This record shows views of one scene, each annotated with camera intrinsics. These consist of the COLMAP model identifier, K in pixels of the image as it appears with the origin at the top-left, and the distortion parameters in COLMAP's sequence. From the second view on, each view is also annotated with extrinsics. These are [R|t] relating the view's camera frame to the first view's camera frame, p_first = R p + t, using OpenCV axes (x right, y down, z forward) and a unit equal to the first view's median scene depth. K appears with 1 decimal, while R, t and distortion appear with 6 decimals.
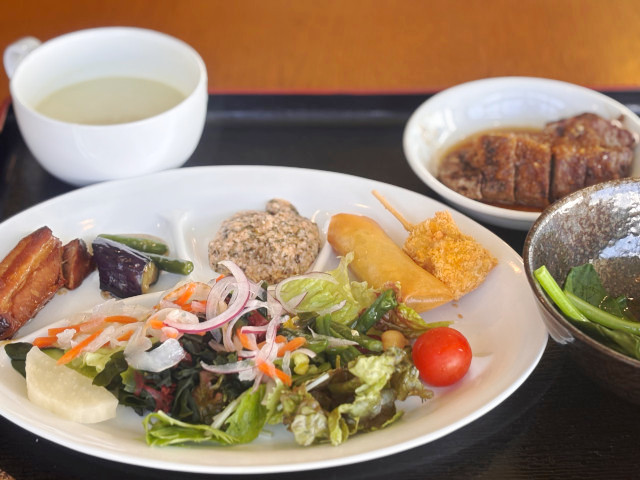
lens RADIAL K [[1300.8, 0, 320.0], [0, 1300.8, 240.0], [0, 0, 1]] dist [0.073247, 0.277830]
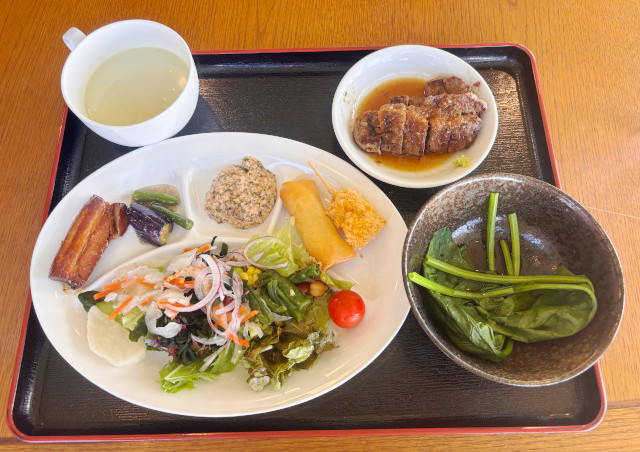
lens RADIAL K [[498.8, 0, 320.0], [0, 498.8, 226.0], [0, 0, 1]] dist [0.005677, -0.004183]
pose [[0.999775, -0.009876, -0.018789, 0.065892], [0.018146, 0.856919, 0.515131, -0.281087], [0.011014, -0.515356, 0.856906, 0.474077]]
